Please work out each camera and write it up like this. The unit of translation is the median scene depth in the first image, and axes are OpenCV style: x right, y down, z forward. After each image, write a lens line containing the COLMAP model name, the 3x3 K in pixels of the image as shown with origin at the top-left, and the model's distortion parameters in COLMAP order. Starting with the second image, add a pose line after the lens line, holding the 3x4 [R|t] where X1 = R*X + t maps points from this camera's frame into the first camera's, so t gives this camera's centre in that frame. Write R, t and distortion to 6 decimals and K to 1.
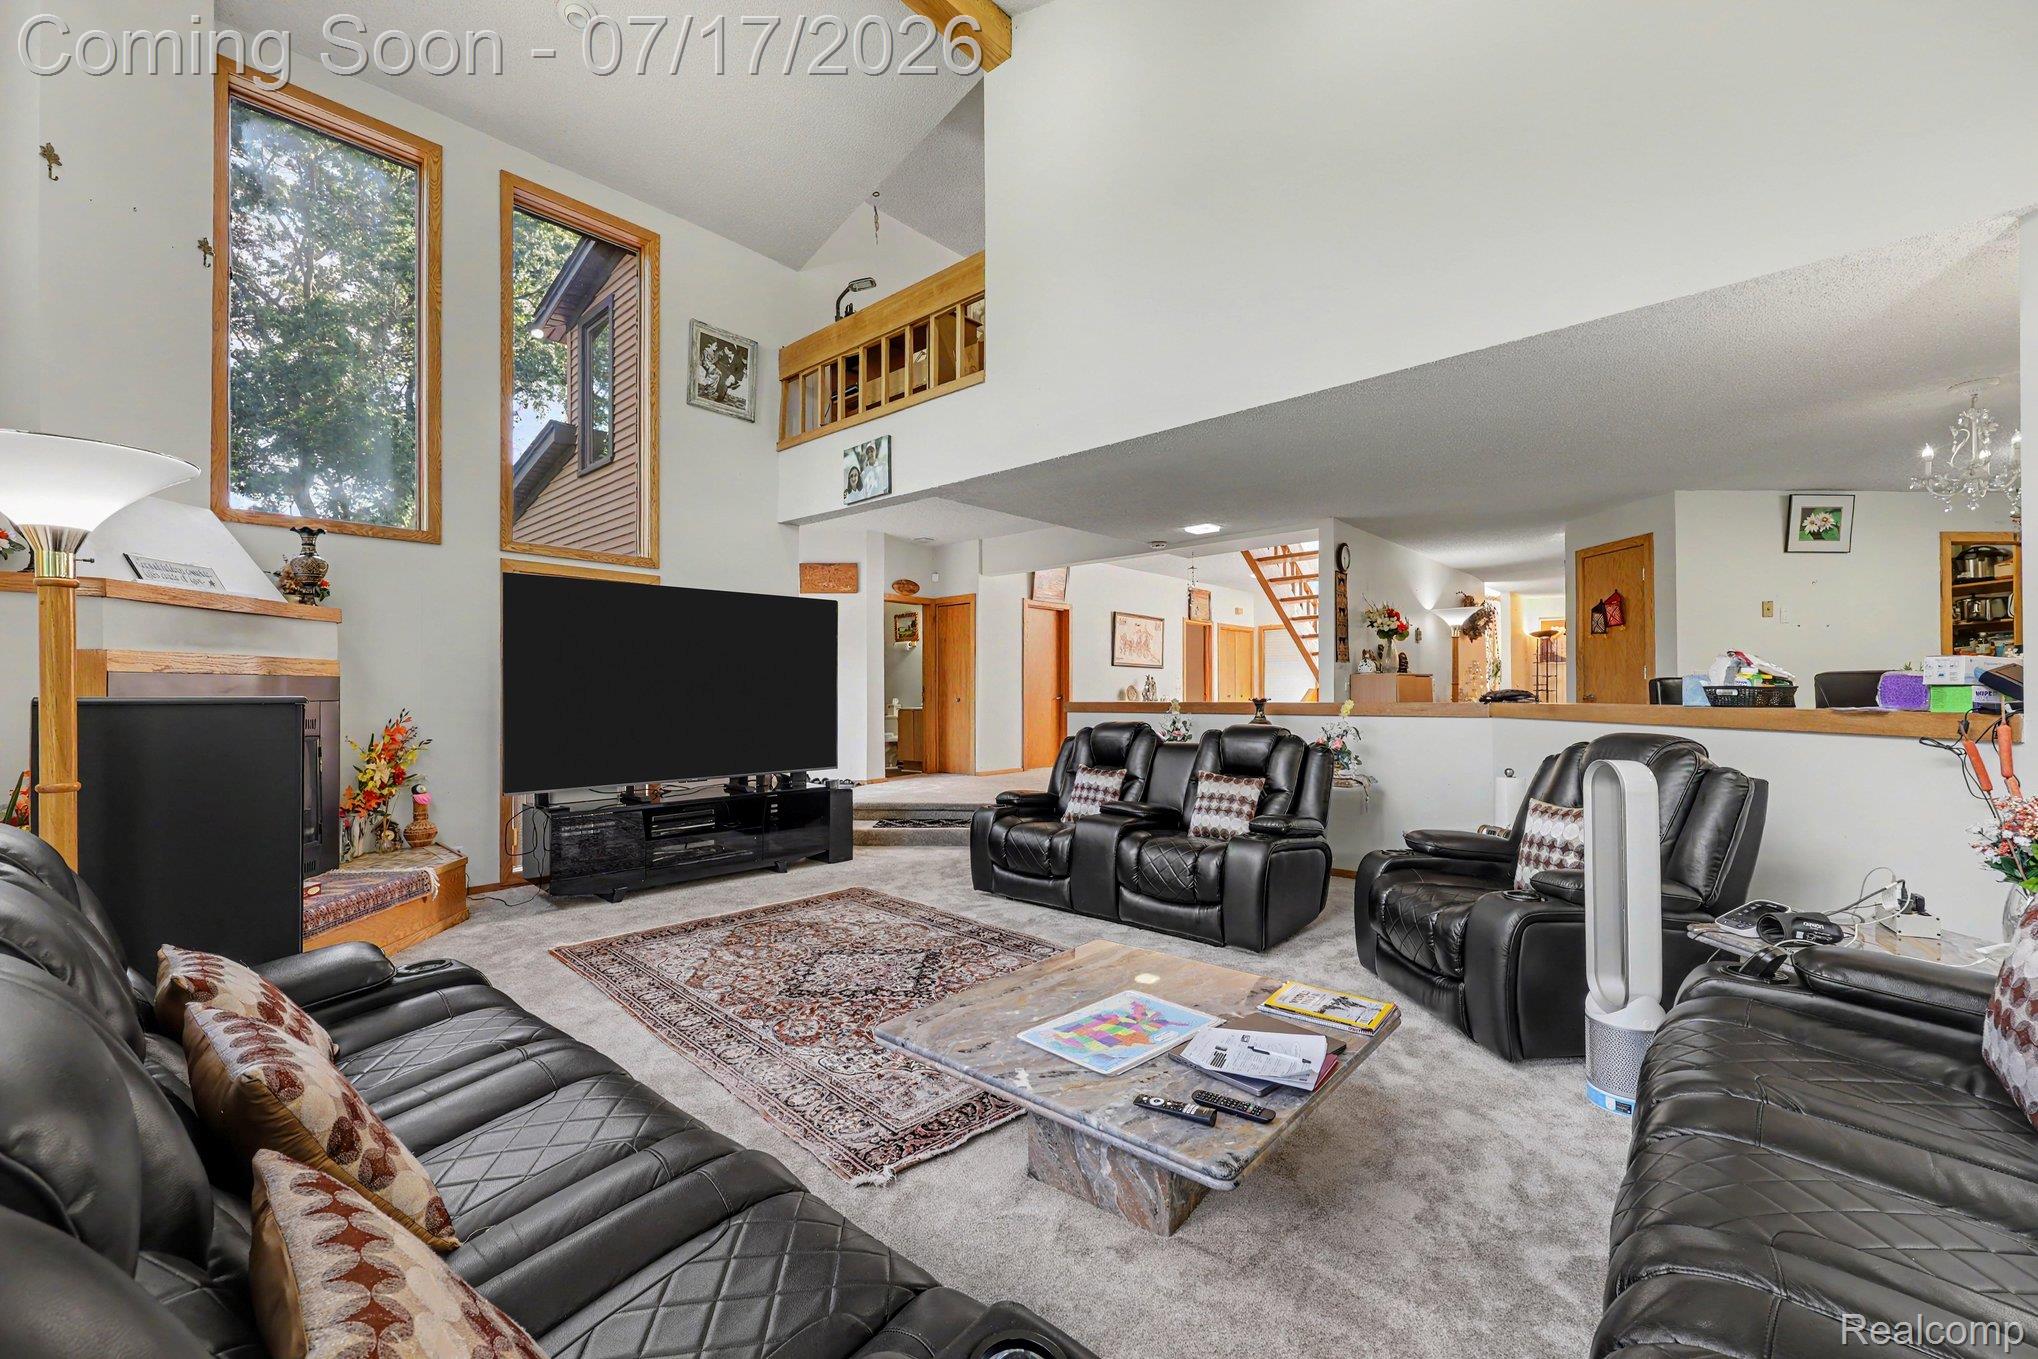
lens RADIAL K [[830.9, 0, 991.2], [0, 830.9, 692.8], [0, 0, 1]] dist [-0.011836, -0.000001]
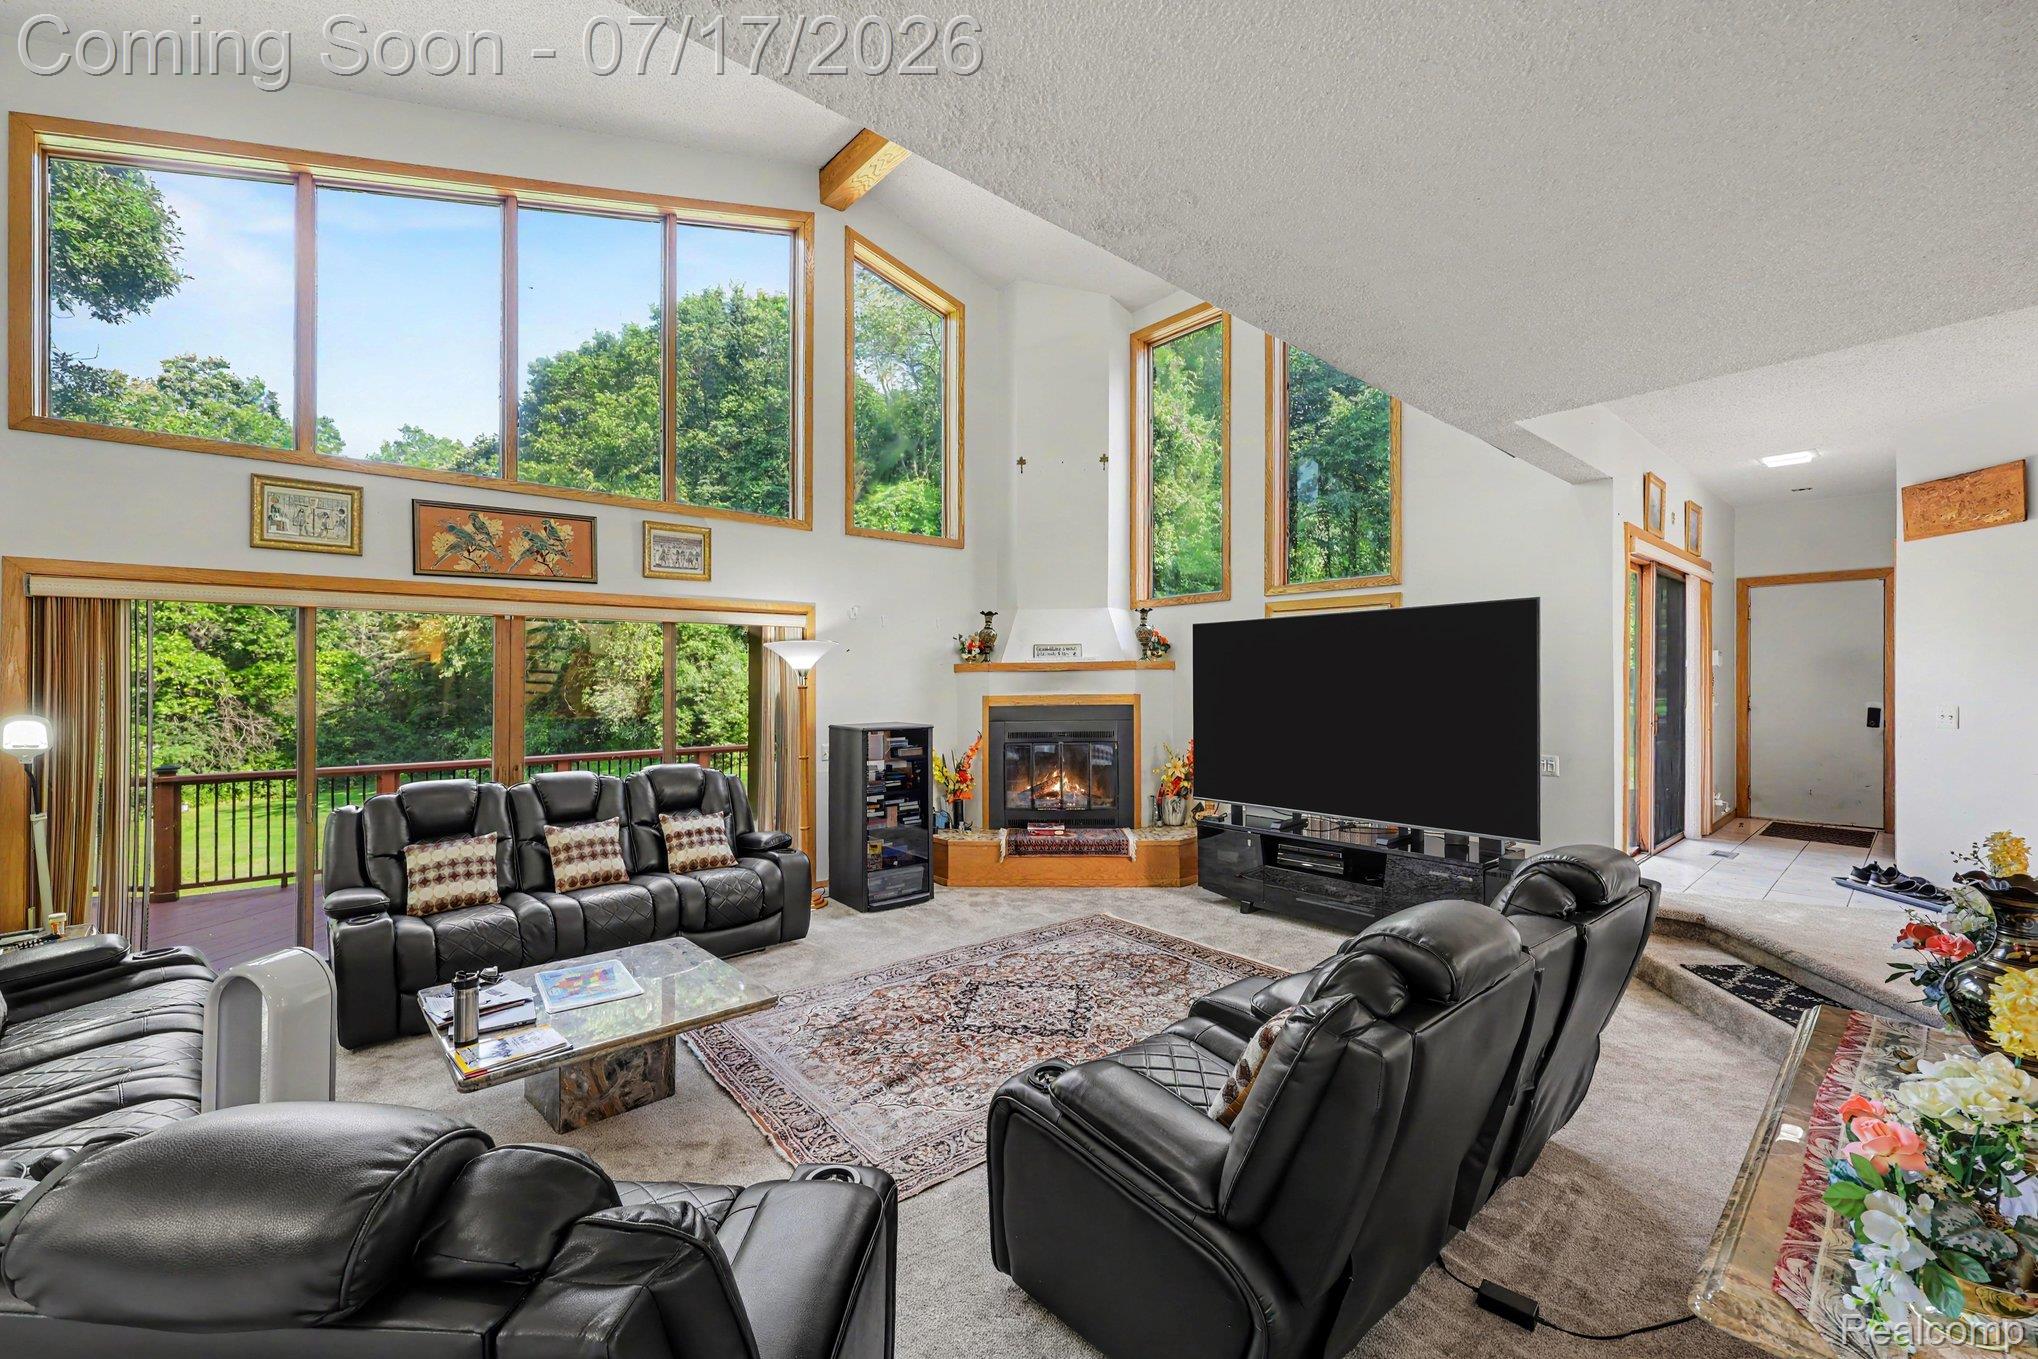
lens RADIAL K [[830.9, 0, 991.2], [0, 830.9, 692.8], [0, 0, 1]] dist [-0.011836, -0.000001]
pose [[-0.119434, 0.009403, -0.992798, 0.763111], [0.001845, 0.999956, 0.009248, -0.047687], [0.992840, -0.000727, -0.119446, 0.975001]]
